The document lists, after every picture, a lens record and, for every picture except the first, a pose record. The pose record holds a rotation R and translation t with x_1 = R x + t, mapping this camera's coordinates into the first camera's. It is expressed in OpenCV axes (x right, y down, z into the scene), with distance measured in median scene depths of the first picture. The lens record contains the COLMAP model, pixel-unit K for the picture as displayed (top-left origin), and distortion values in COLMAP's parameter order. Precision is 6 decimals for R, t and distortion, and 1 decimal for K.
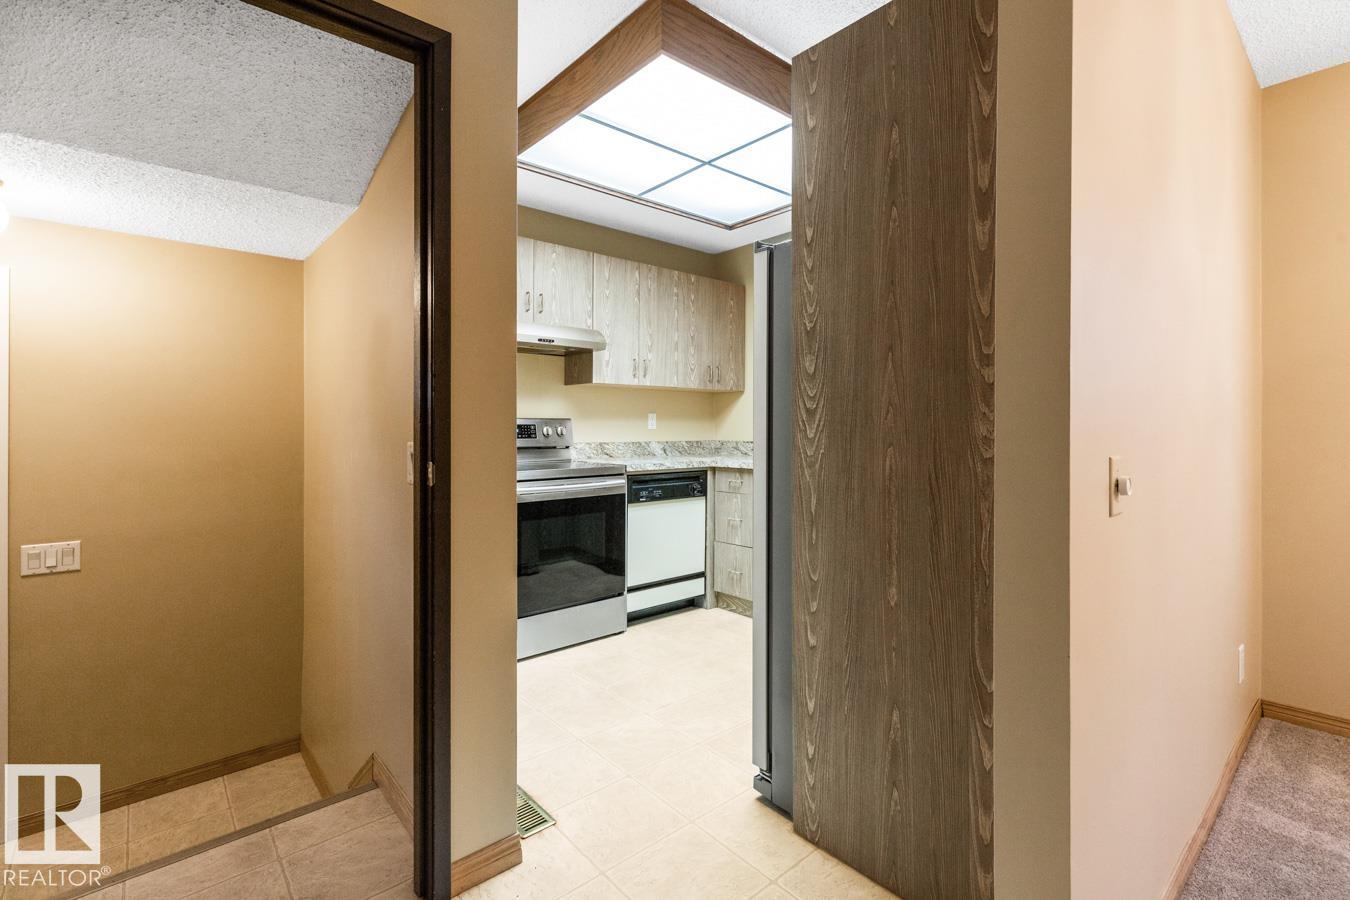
lens RADIAL K [[623.5, 0, 669.3], [0, 623.5, 428.0], [0, 0, 1]] dist [0.002846, 0.000294]
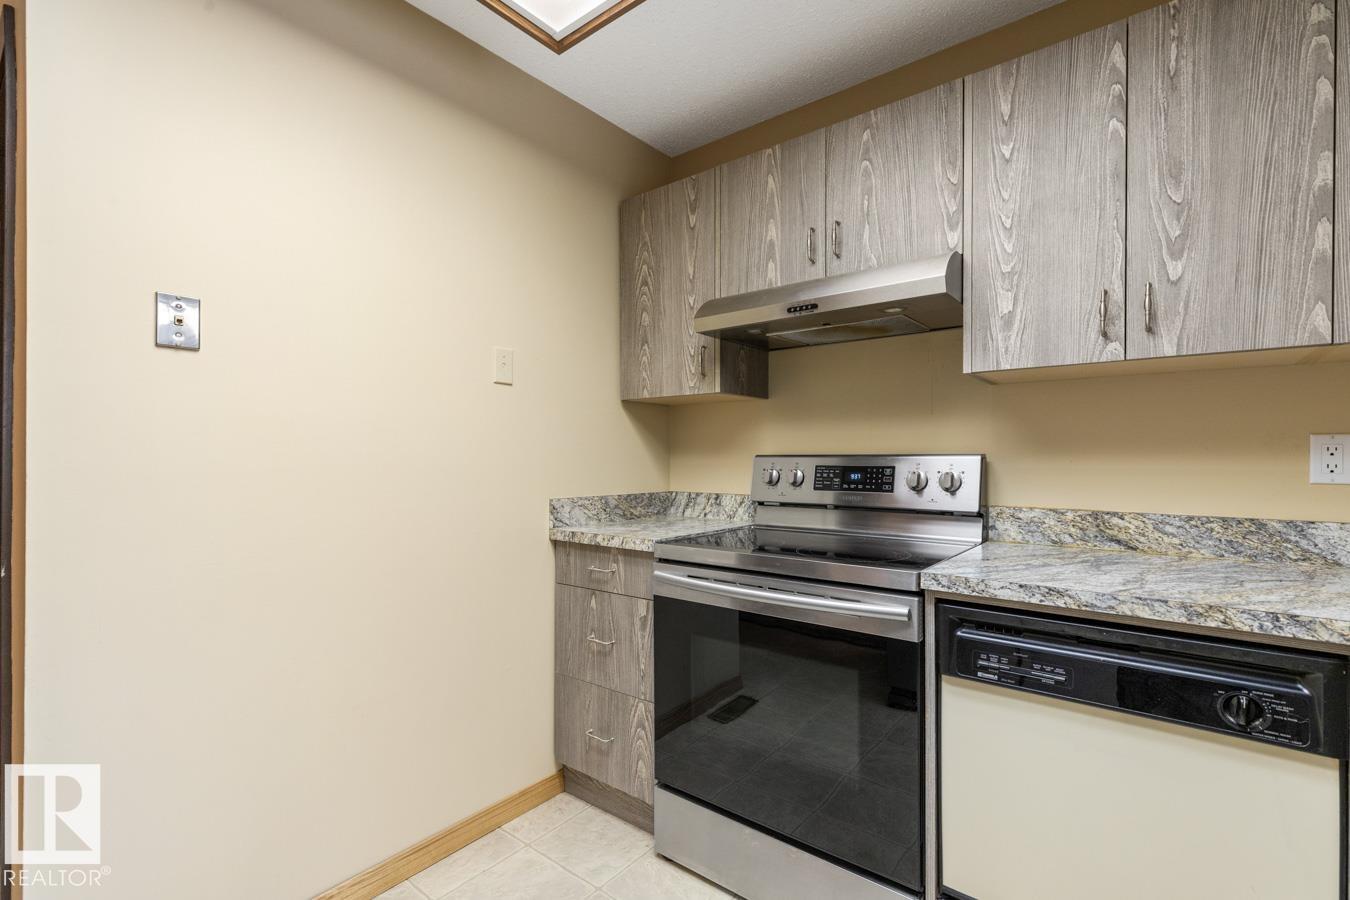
lens RADIAL K [[618.6, 0, 675.0], [0, 618.6, 450.0], [0, 0, 1]] dist [0.003168, 0.000391]
pose [[0.180826, -0.013513, -0.983422, 0.257418], [-0.006308, 0.999869, -0.014899, -0.009640], [0.983495, 0.008897, 0.180717, 0.691384]]
